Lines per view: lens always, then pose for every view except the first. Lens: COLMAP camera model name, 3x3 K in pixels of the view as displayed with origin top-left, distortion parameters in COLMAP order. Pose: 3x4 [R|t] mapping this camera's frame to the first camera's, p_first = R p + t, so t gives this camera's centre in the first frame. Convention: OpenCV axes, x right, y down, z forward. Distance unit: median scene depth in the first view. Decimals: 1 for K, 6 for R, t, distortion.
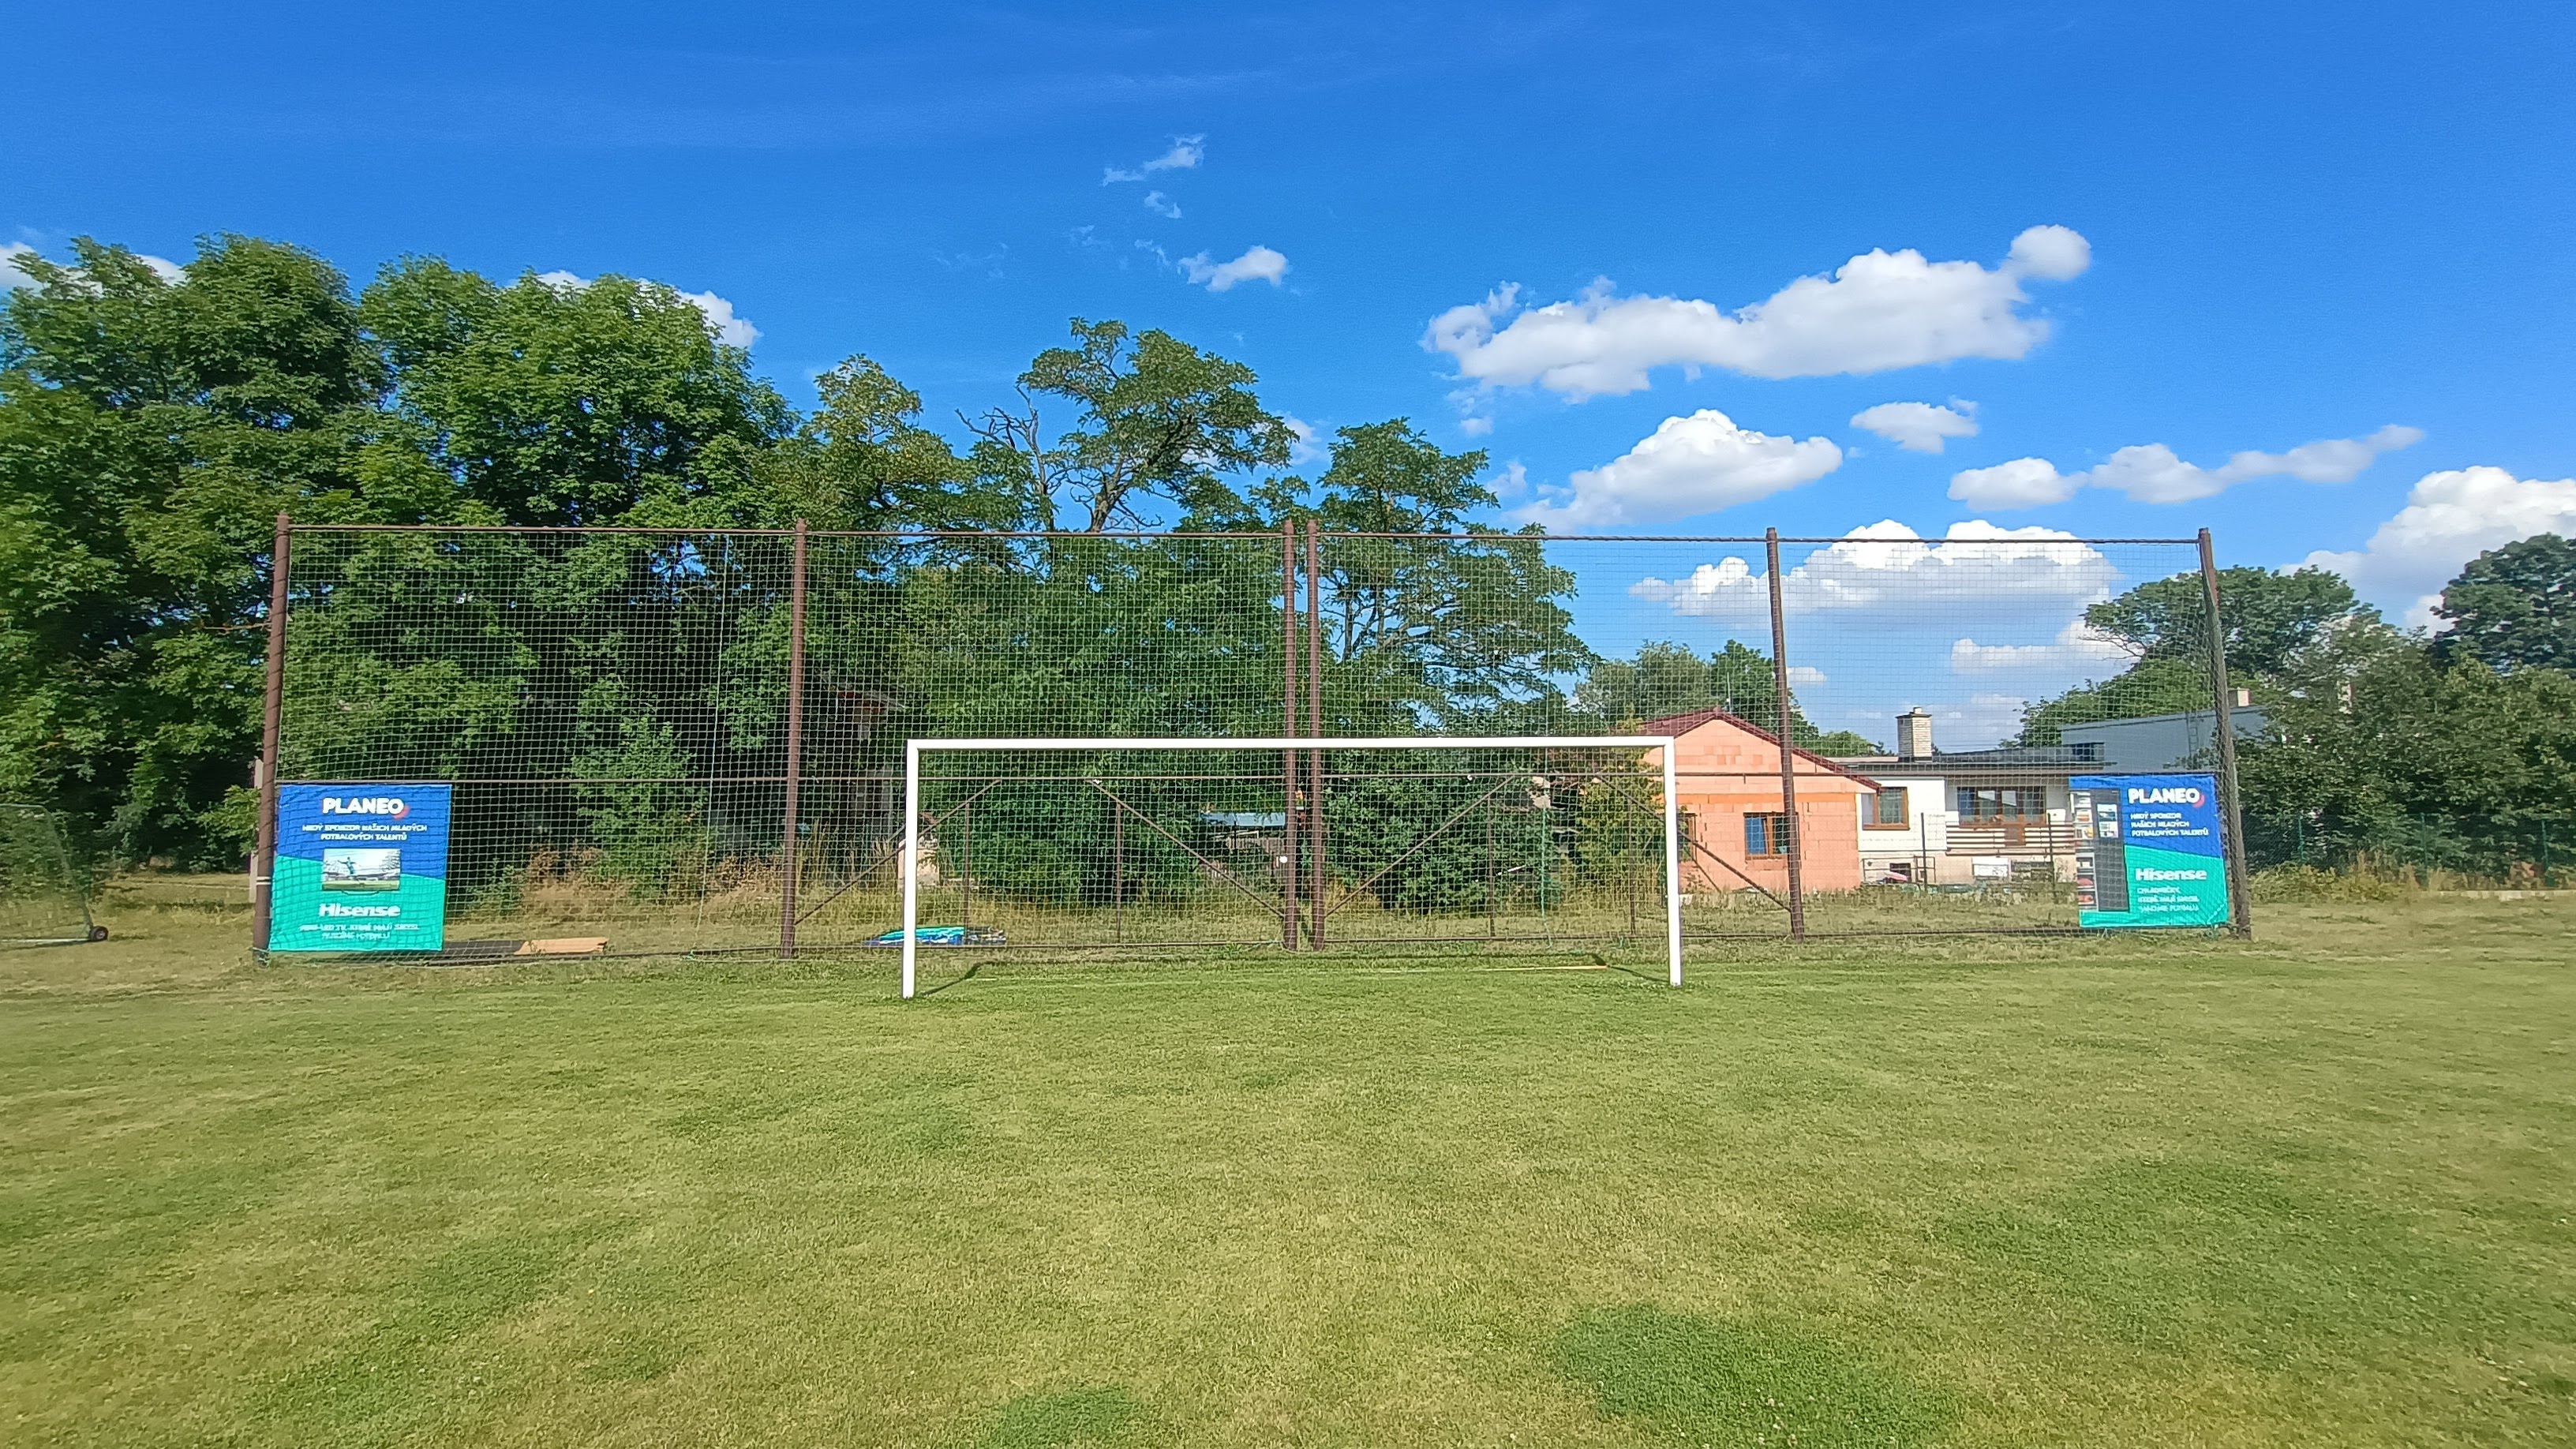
lens RADIAL K [[1130.7, 0, 1278.2], [0, 1130.7, 722.2], [0, 0, 1]] dist [-0.005130, -0.000406]
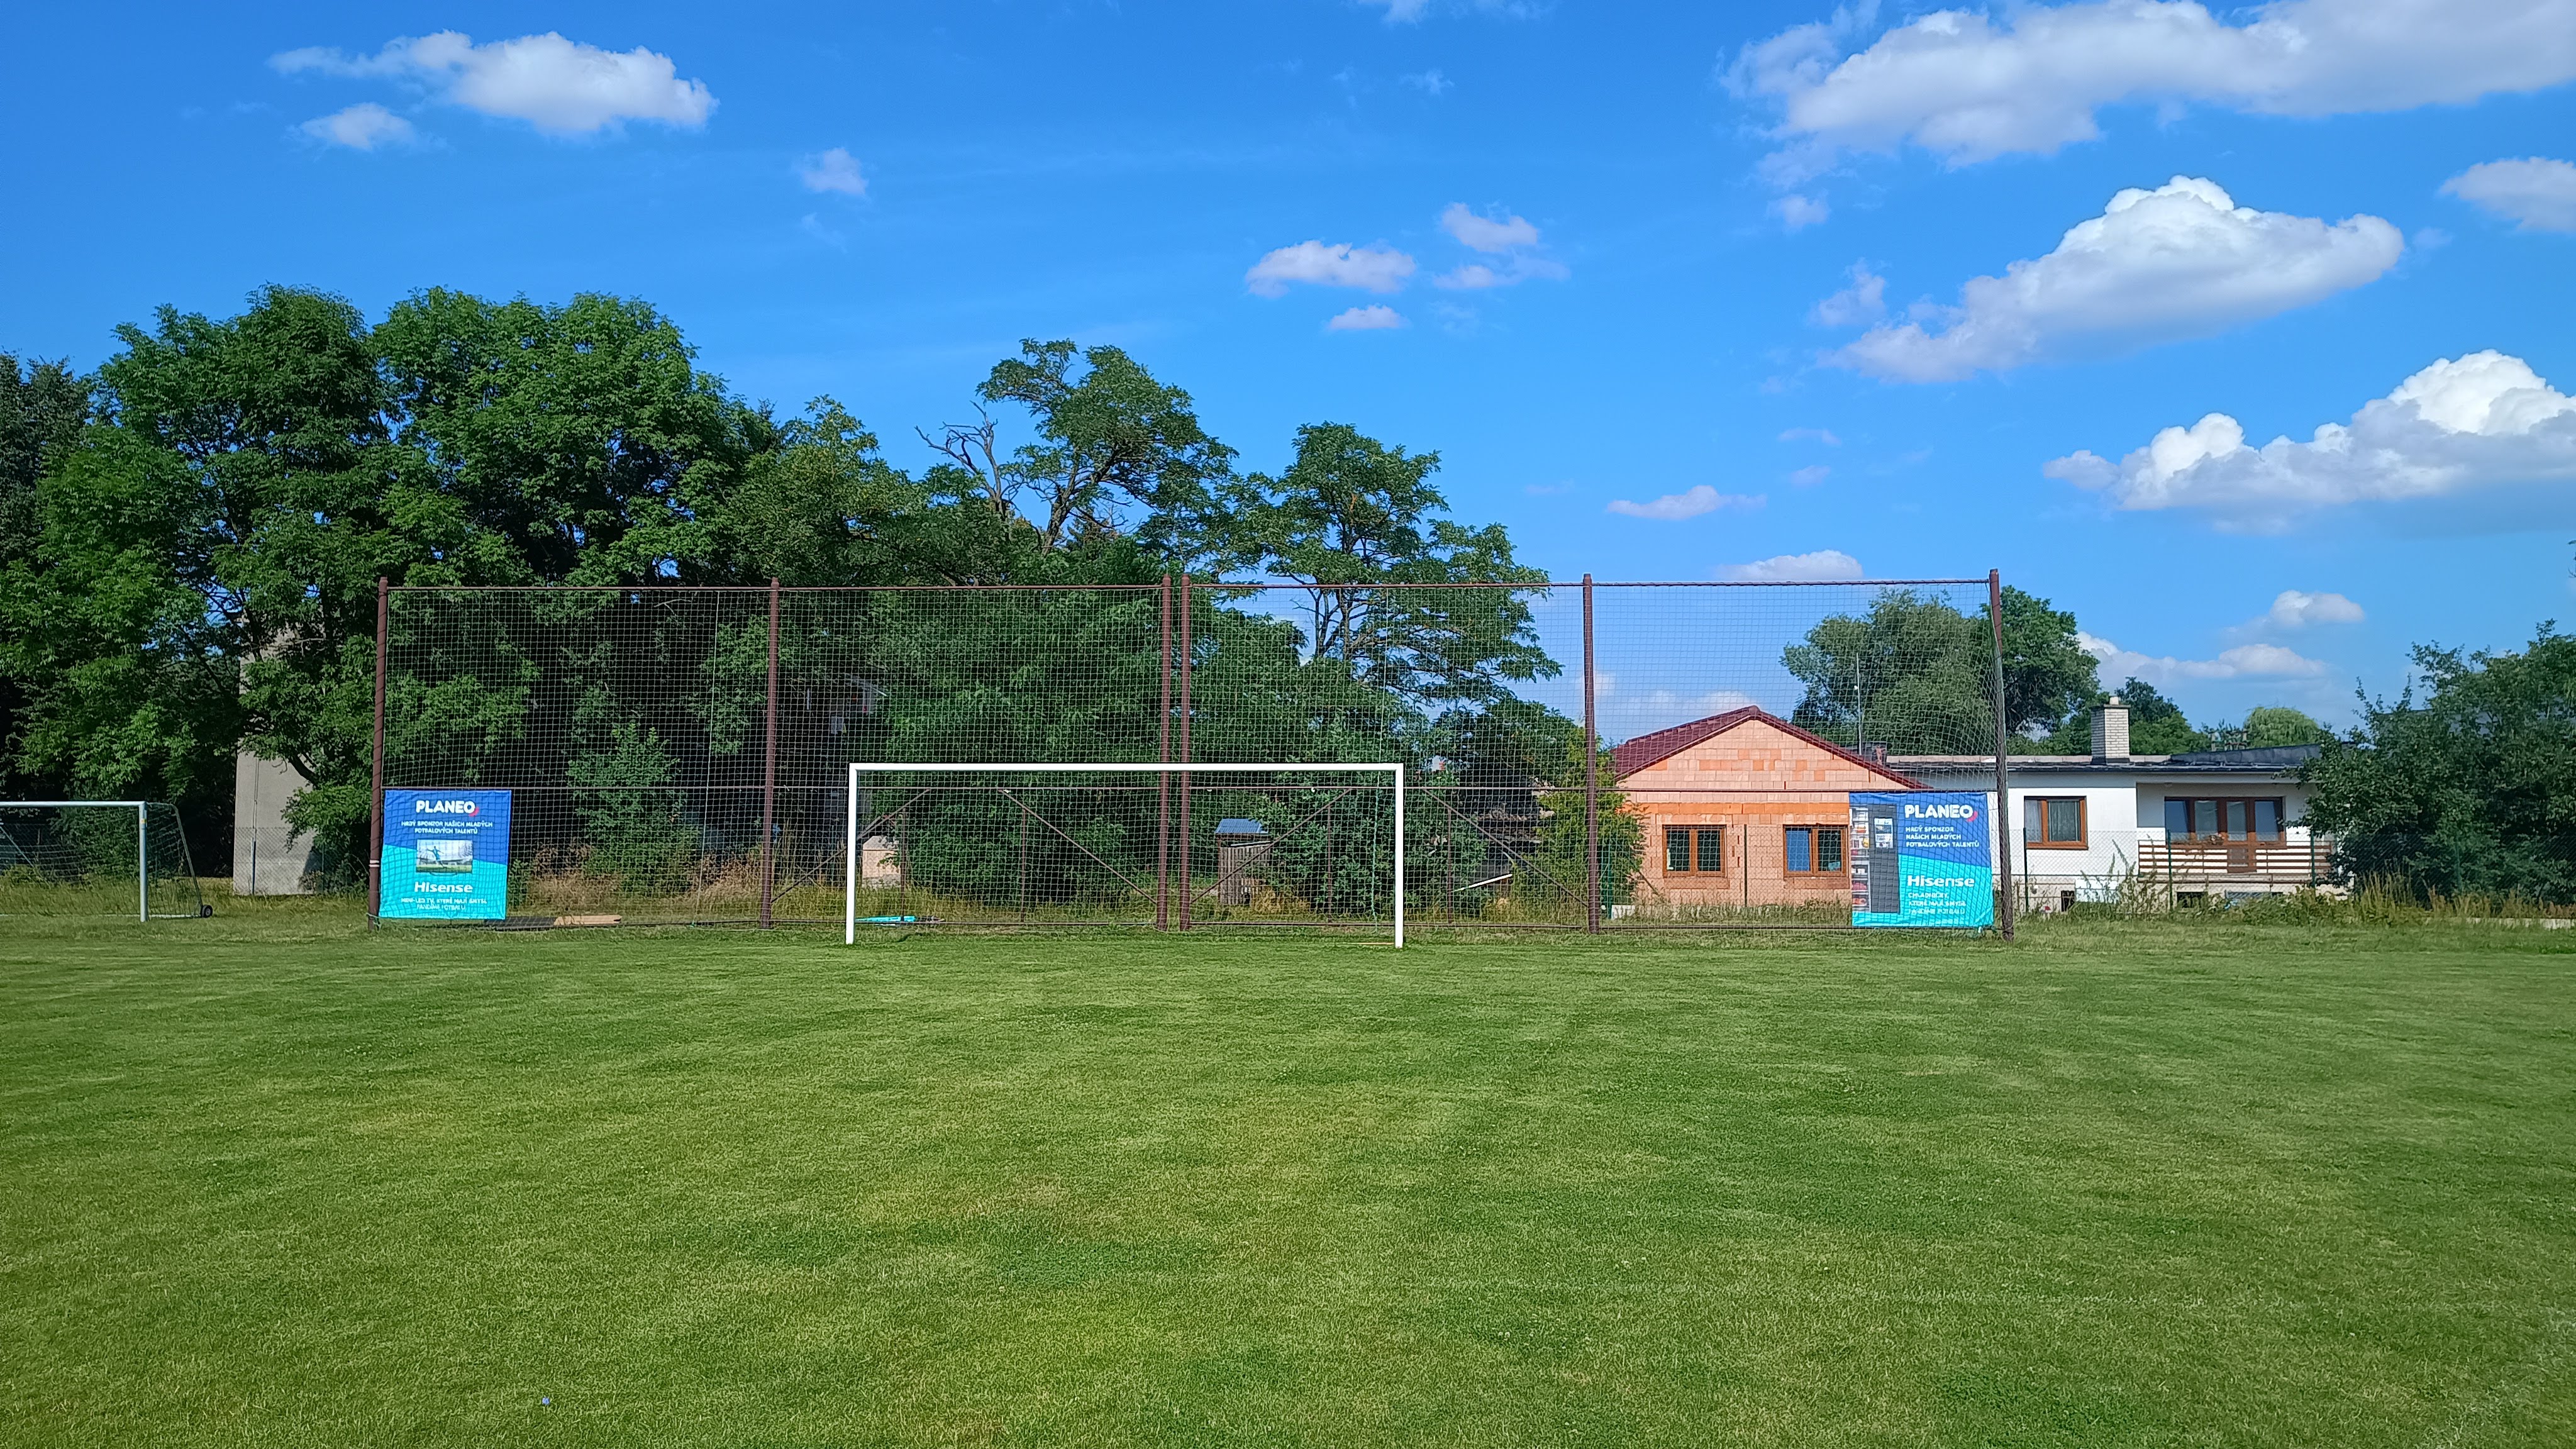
lens RADIAL K [[1761.8, 0, 1277.2], [0, 1761.8, 714.1], [0, 0, 1]] dist [0.053311, -0.083792]
pose [[0.991897, 0.002098, -0.127025, 0.263507], [0.000395, 0.999808, 0.019592, -0.047916], [0.127041, -0.019483, 0.991706, -0.599944]]
